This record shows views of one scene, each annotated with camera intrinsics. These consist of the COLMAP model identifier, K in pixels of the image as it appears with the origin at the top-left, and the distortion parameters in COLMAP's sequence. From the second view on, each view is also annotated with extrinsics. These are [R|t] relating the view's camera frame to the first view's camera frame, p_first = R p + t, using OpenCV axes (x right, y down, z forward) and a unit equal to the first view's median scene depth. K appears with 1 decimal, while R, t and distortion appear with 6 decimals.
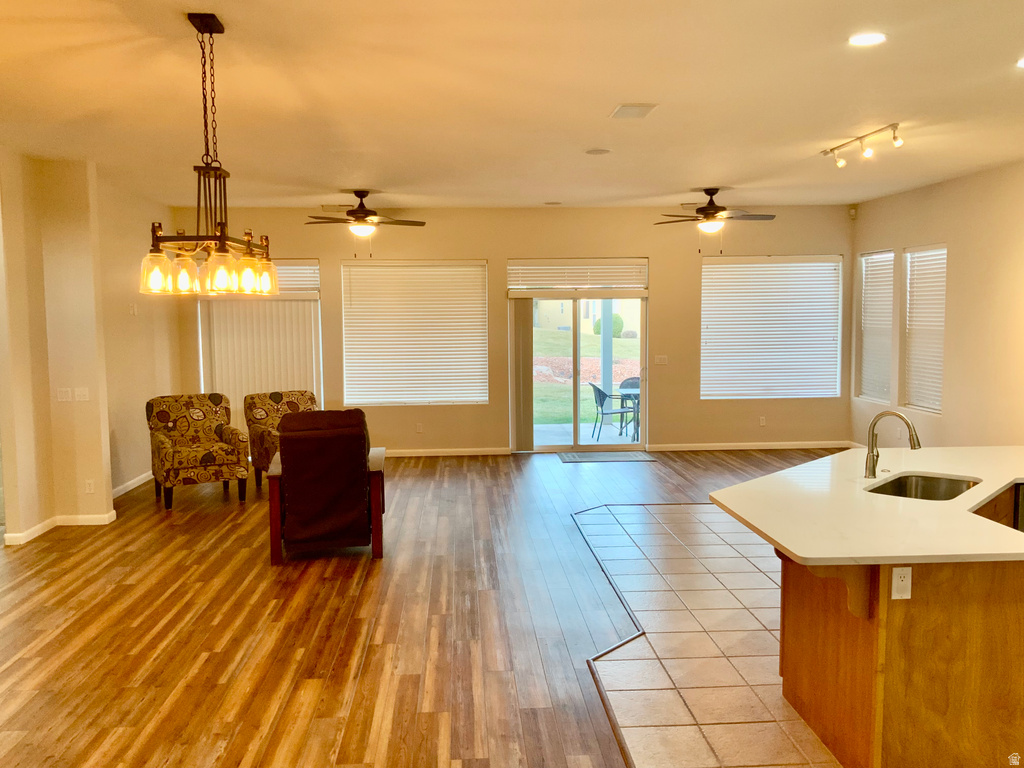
lens RADIAL K [[844.6, 0, 505.2], [0, 844.6, 381.6], [0, 0, 1]] dist [0.109001, -0.213800]
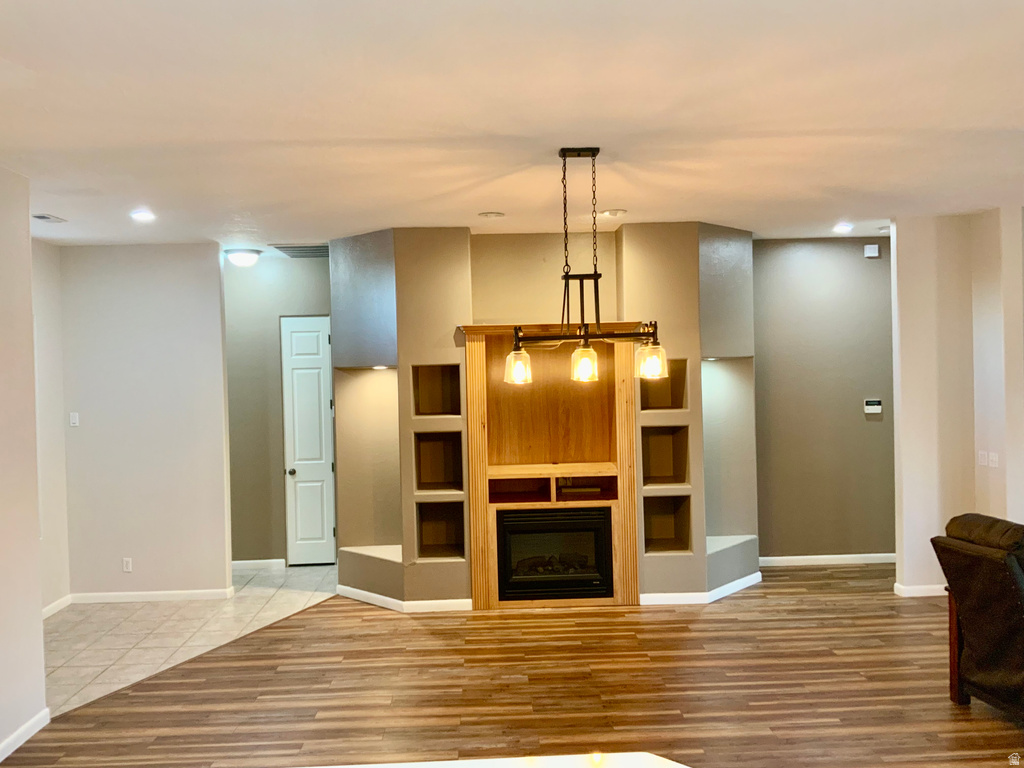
lens RADIAL K [[844.6, 0, 505.2], [0, 844.6, 381.6], [0, 0, 1]] dist [0.109001, -0.213800]
pose [[-0.027117, 0.026555, -0.999280, 0.606910], [-0.052859, 0.998210, 0.027961, -0.093061], [0.998234, 0.053579, -0.025665, 0.687282]]
